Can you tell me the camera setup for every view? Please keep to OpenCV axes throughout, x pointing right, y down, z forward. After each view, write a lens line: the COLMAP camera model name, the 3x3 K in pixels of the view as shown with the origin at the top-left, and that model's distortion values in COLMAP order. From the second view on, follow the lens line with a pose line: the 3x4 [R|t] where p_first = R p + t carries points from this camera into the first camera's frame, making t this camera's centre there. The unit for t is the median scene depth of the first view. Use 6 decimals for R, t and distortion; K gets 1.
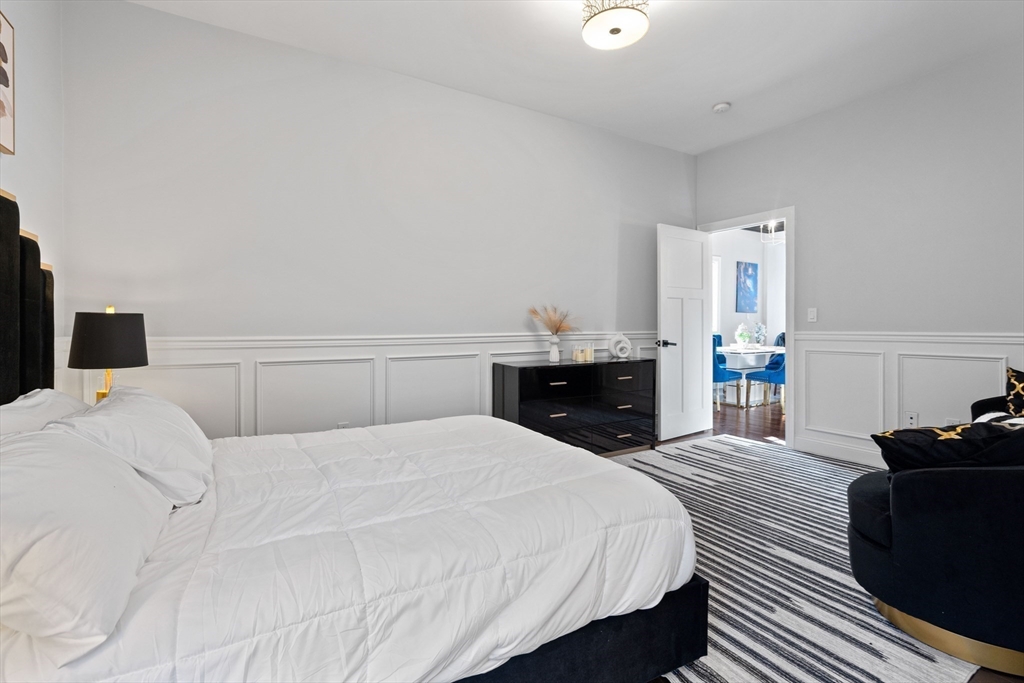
lens RADIAL K [[475.7, 0, 503.5], [0, 475.7, 332.9], [0, 0, 1]] dist [-0.013196, 0.013442]
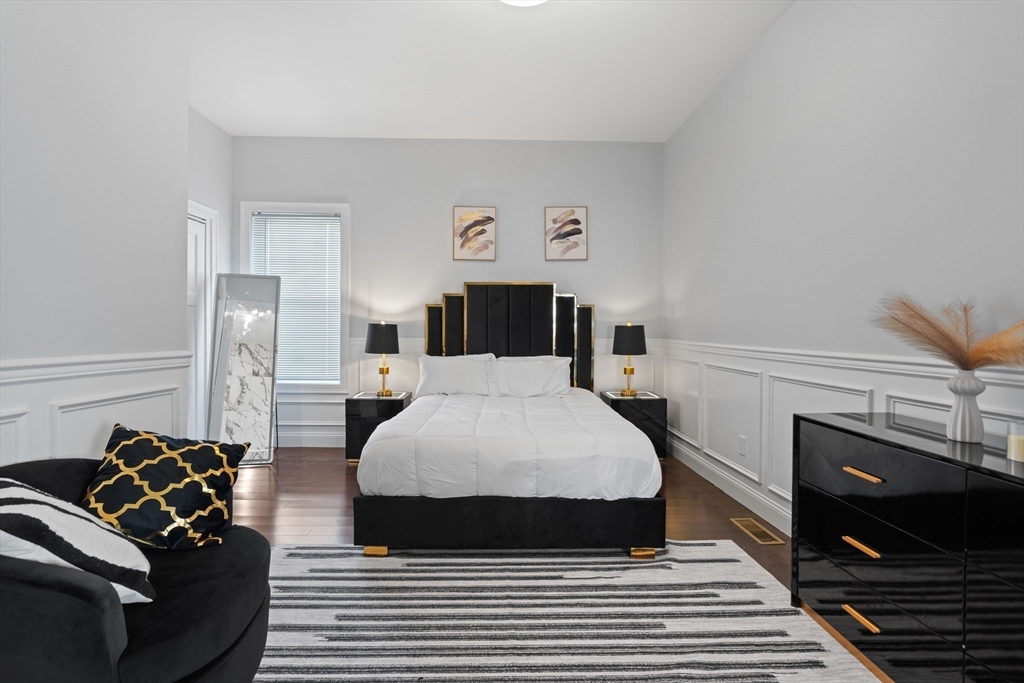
lens RADIAL K [[475.7, 0, 503.5], [0, 475.7, 332.9], [0, 0, 1]] dist [-0.013196, 0.013442]
pose [[-0.473213, 0.008603, -0.880906, 1.042872], [-0.021382, 0.999546, 0.021247, -0.041846], [0.880689, 0.028890, -0.472814, 1.436486]]
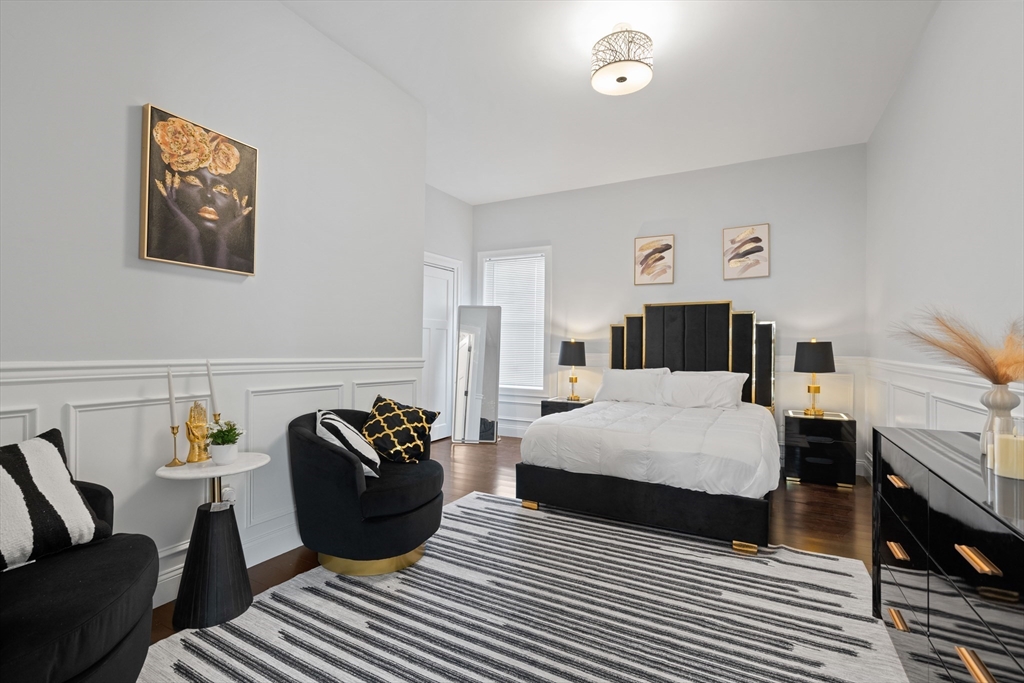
lens RADIAL K [[471.9, 0, 509.6], [0, 471.9, 337.4], [0, 0, 1]] dist [-0.000726, 0.007370]
pose [[-0.848619, -0.012186, -0.528863, 1.079338], [-0.014771, 0.999891, 0.000662, -0.043983], [0.528798, 0.008374, -0.848707, 1.890367]]
